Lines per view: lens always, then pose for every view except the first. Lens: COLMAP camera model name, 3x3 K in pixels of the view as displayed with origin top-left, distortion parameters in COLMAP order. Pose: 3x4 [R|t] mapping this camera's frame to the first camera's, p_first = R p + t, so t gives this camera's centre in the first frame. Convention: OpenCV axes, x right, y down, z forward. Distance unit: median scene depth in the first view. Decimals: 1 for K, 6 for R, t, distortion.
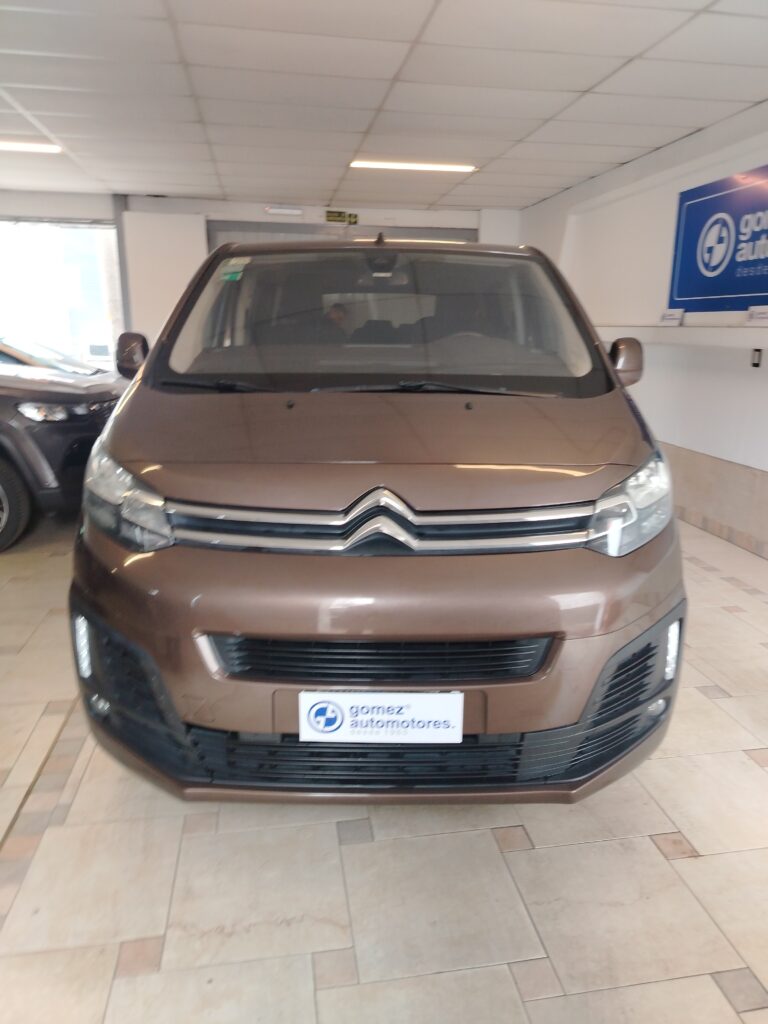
lens RADIAL K [[706.6, 0, 388.1], [0, 706.6, 515.3], [0, 0, 1]] dist [0.028063, -0.027829]
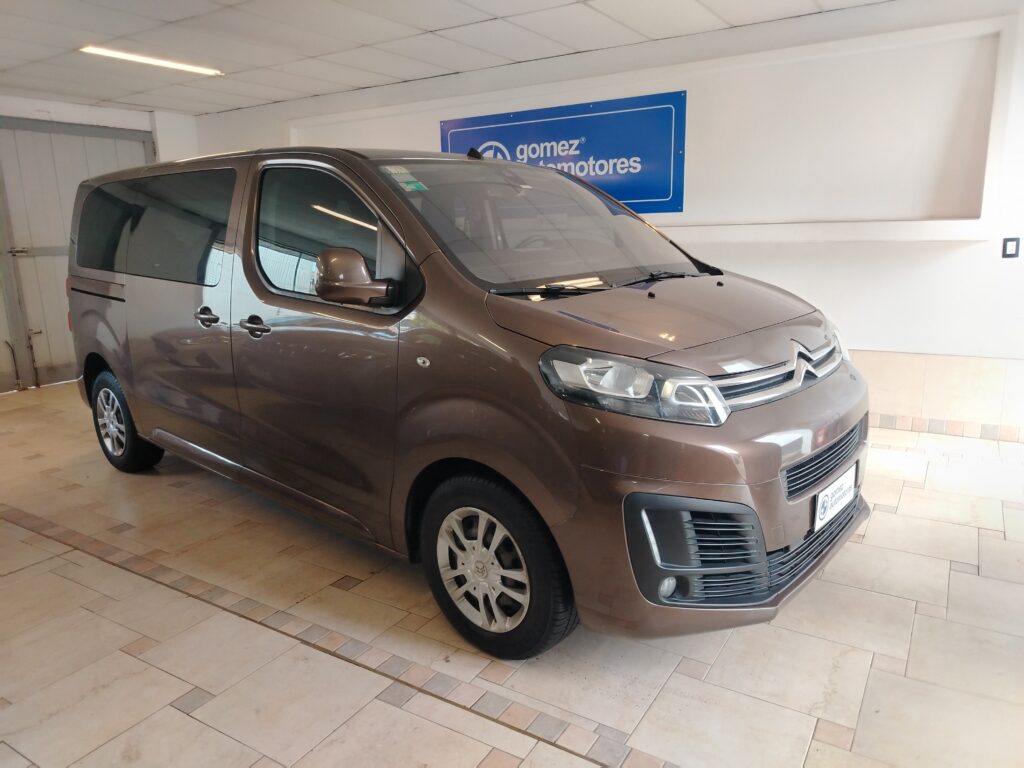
lens RADIAL K [[706.6, 0, 511.0], [0, 706.6, 384.9], [0, 0, 1]] dist [0.028063, -0.027829]
pose [[0.668195, -0.182193, 0.721333, -1.282769], [0.219153, 0.974734, 0.043187, -0.123844], [-0.710977, 0.129225, 0.691240, 0.399336]]
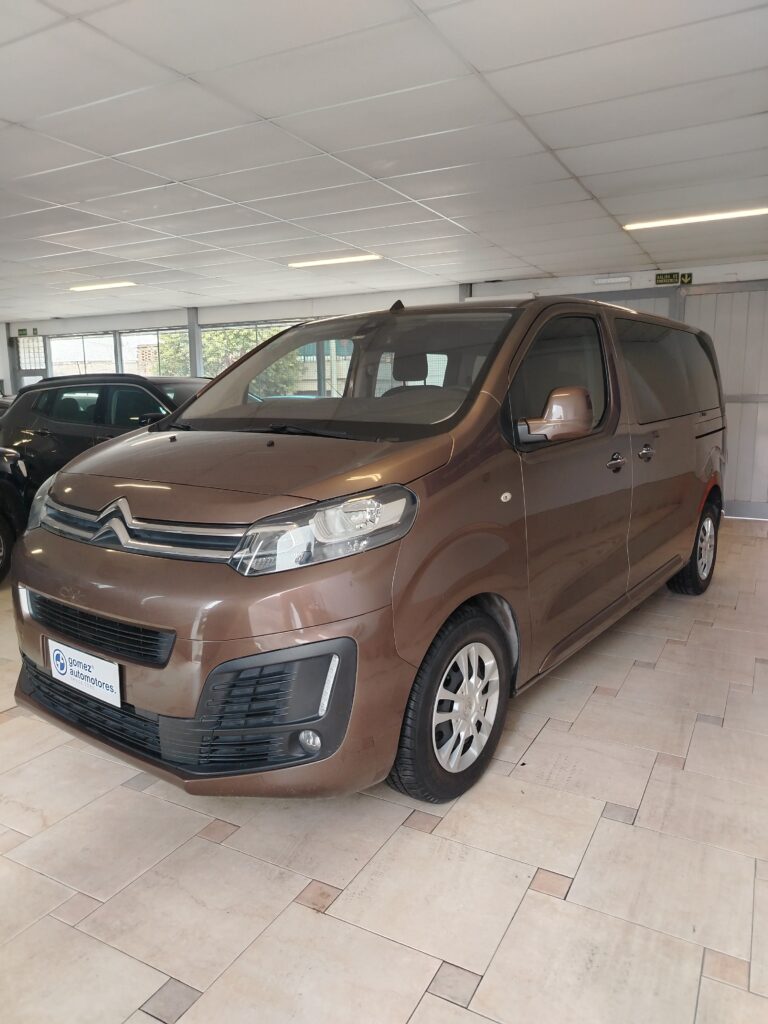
lens RADIAL K [[706.6, 0, 388.7], [0, 706.6, 517.7], [0, 0, 1]] dist [0.028063, -0.027829]
pose [[0.791780, 0.086446, -0.604658, 1.061709], [-0.143858, 0.988479, -0.047058, -0.010519], [0.593624, 0.124245, 0.795094, 0.236012]]
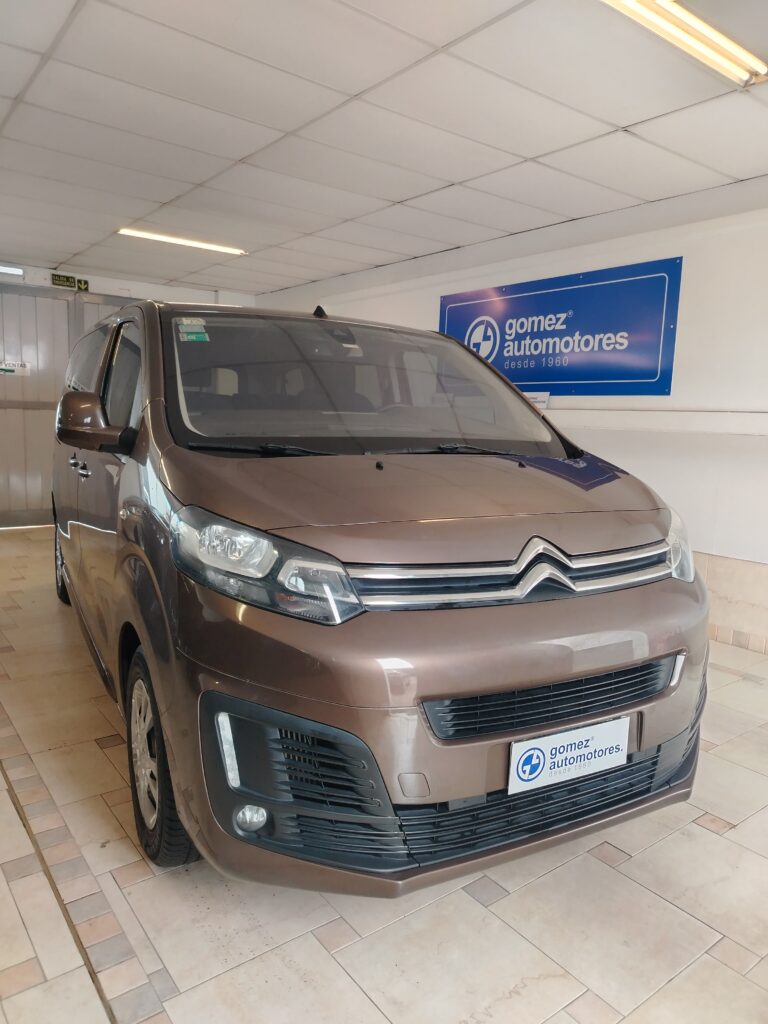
lens RADIAL K [[706.6, 0, 389.5], [0, 706.6, 516.2], [0, 0, 1]] dist [0.028063, -0.027829]
pose [[0.883074, -0.044300, 0.467138, -0.645711], [0.094703, 0.991873, -0.084965, -0.000727], [-0.459578, 0.119269, 0.880092, 0.138815]]
